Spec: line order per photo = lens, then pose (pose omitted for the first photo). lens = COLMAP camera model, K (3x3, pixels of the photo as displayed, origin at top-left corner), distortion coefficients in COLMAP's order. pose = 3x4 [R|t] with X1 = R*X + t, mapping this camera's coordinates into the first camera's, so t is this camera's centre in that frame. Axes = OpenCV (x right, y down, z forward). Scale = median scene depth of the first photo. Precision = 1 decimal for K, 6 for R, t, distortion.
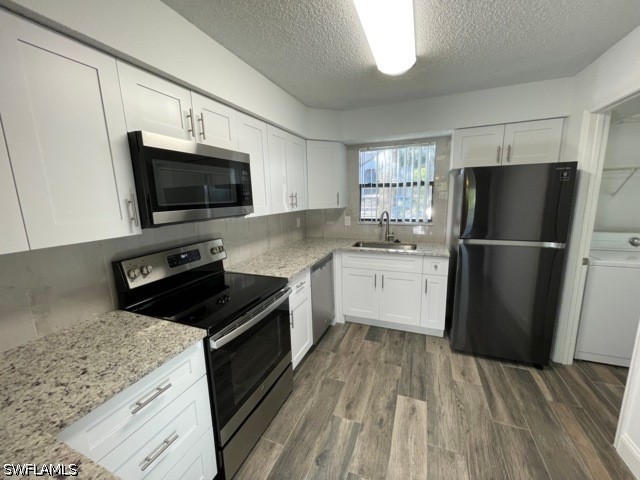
lens RADIAL K [[254.1, 0, 316.8], [0, 254.1, 242.0], [0, 0, 1]] dist [-0.010592, 0.000997]
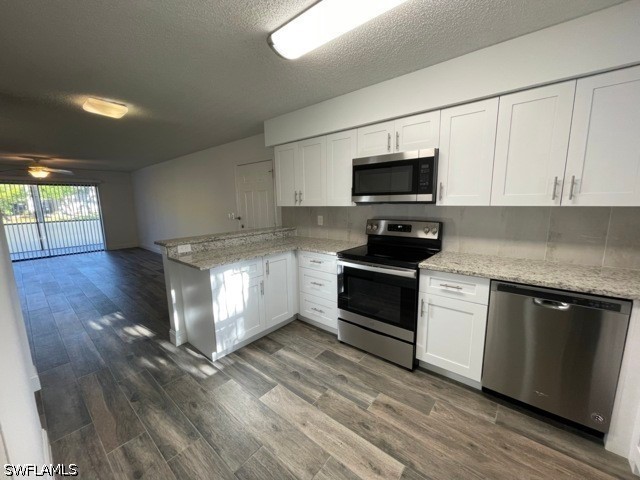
lens RADIAL K [[254.1, 0, 318.2], [0, 254.1, 240.2], [0, 0, 1]] dist [-0.010592, 0.000997]
pose [[-0.291601, 0.181410, -0.939180, 0.859202], [-0.144391, 0.962253, 0.230697, -0.117518], [0.945579, 0.202880, -0.254400, 0.753624]]
